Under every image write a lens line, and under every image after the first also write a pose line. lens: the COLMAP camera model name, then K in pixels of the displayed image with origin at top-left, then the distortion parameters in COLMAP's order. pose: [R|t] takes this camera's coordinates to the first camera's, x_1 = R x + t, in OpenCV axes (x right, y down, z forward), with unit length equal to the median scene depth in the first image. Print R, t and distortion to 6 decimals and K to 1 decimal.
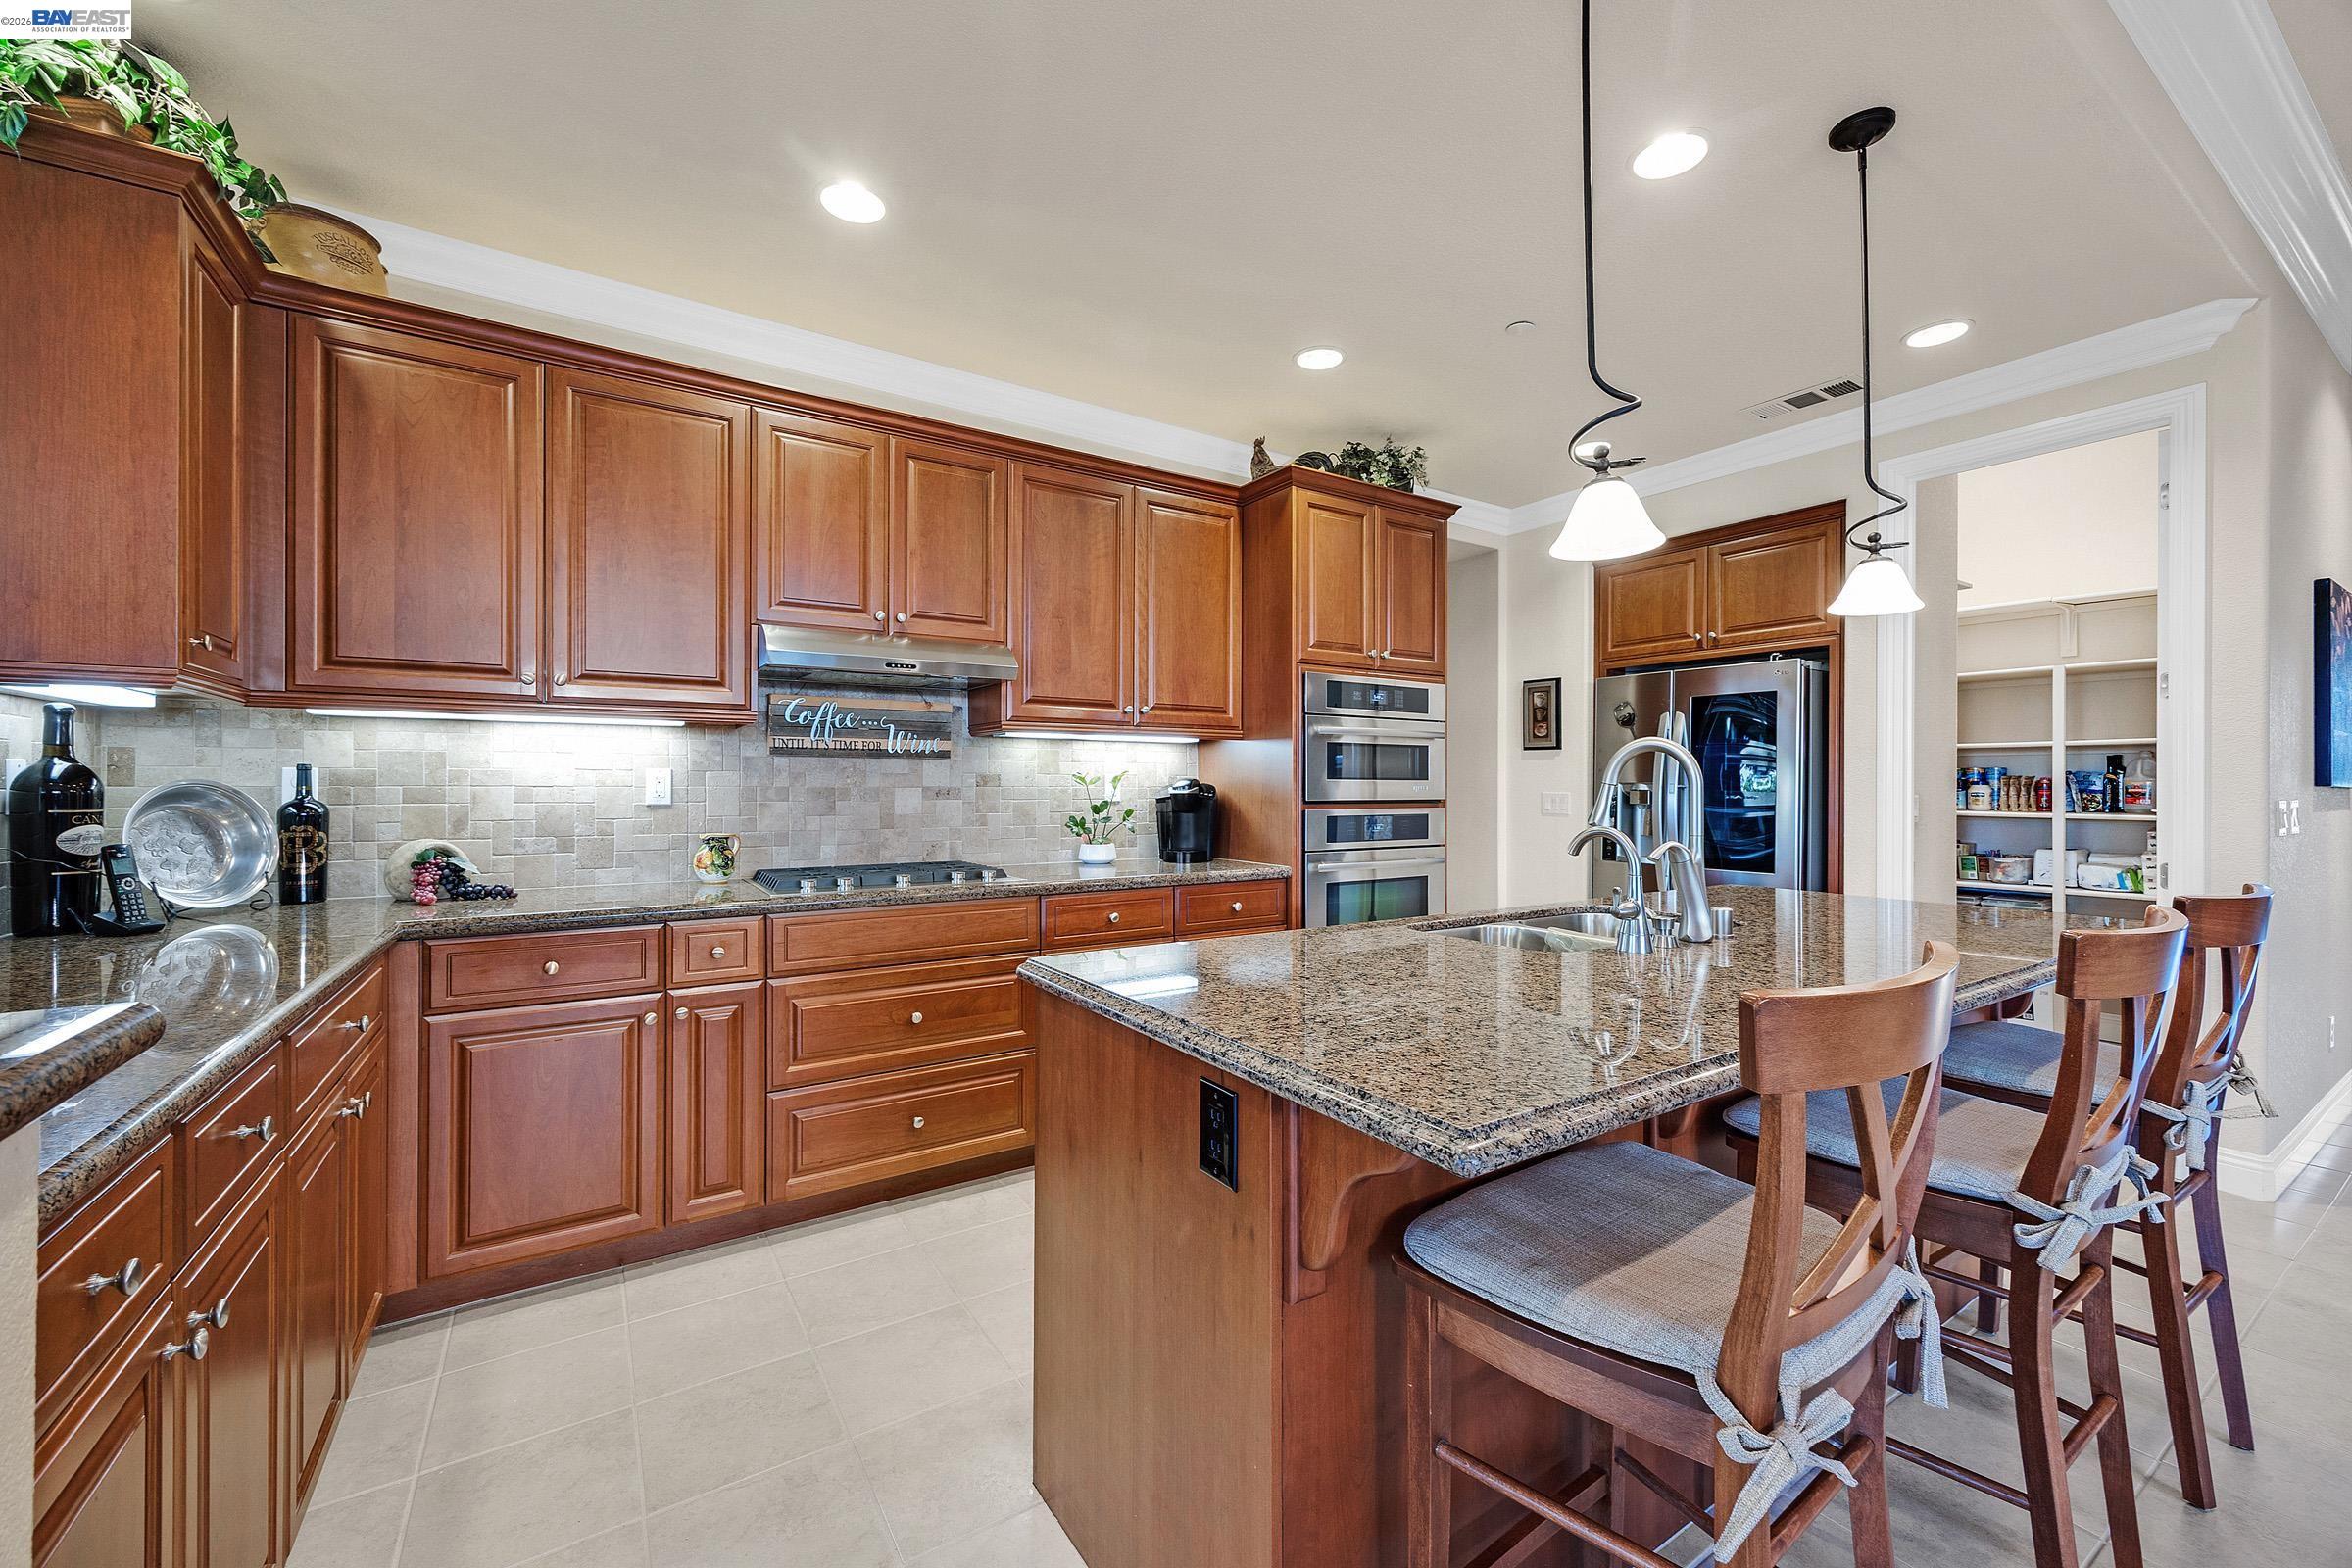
lens RADIAL K [[912.4, 0, 1175.7], [0, 912.4, 787.2], [0, 0, 1]] dist [-0.001255, 0.000617]
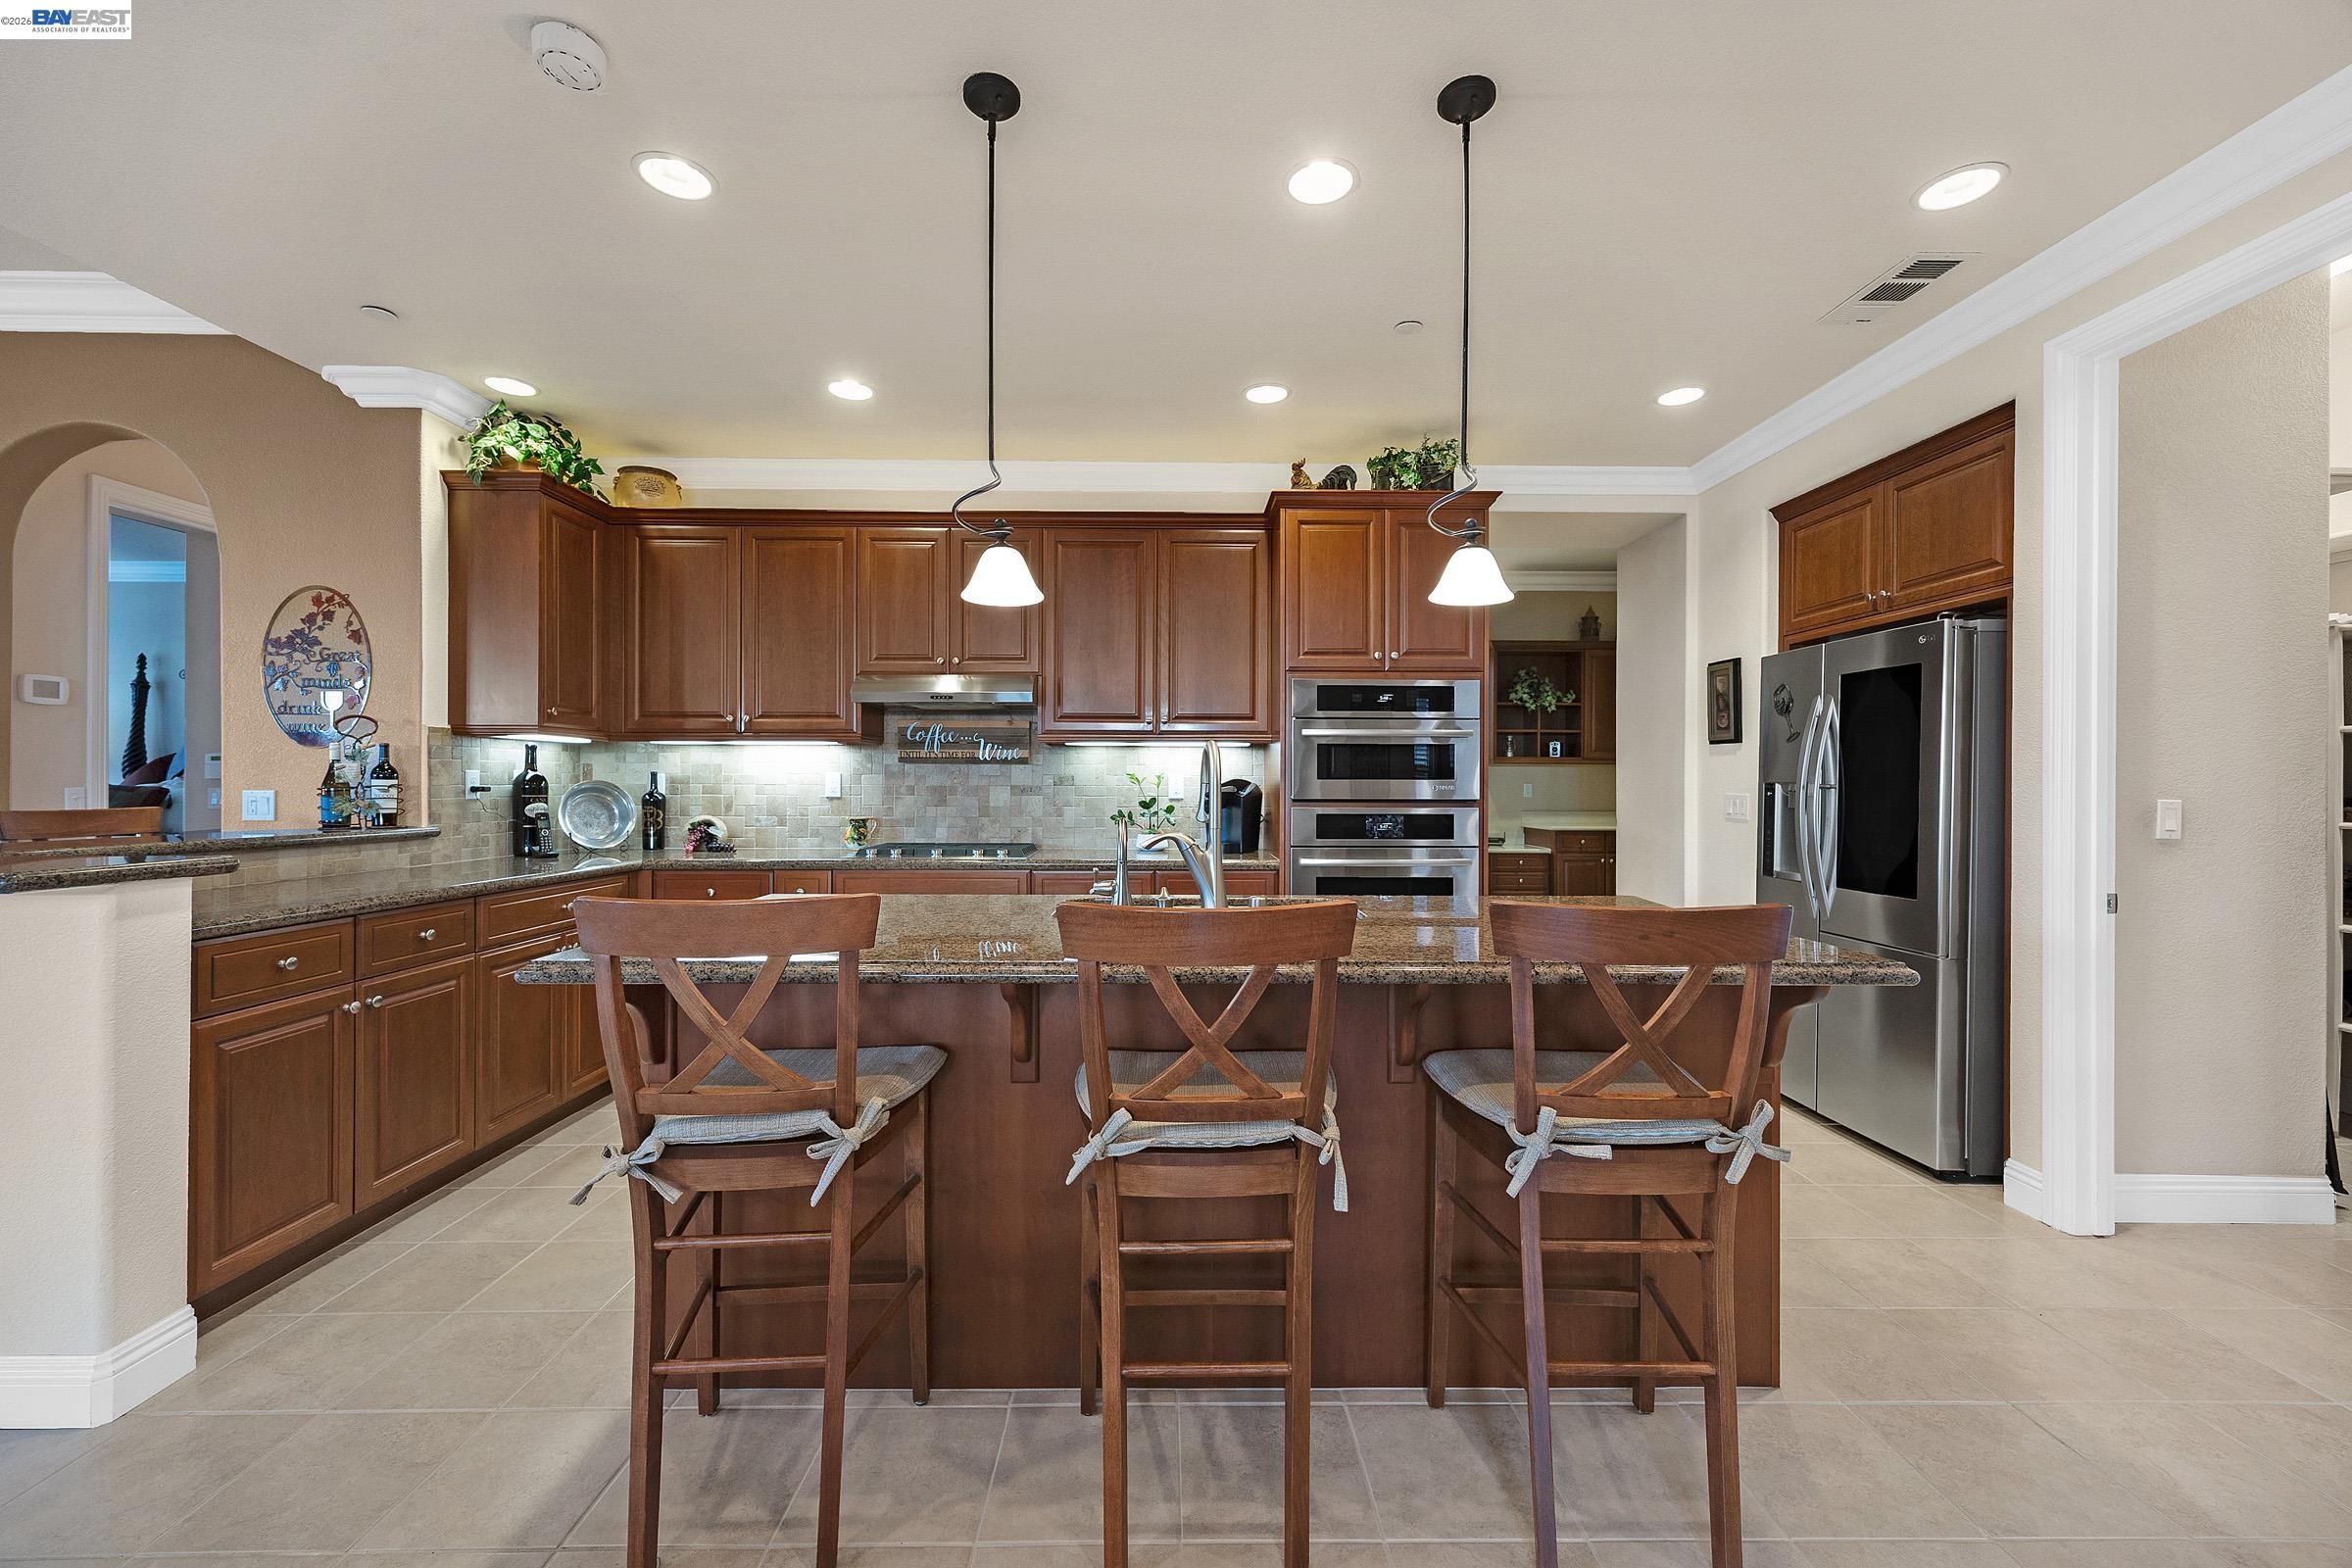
lens RADIAL K [[912.4, 0, 1174.3], [0, 912.4, 786.4], [0, 0, 1]] dist [-0.001255, 0.000617]
pose [[0.850195, 0.003042, -0.526459, 0.625544], [-0.002834, 0.999995, 0.001201, -0.001363], [0.526461, 0.000470, 0.850199, 0.015220]]
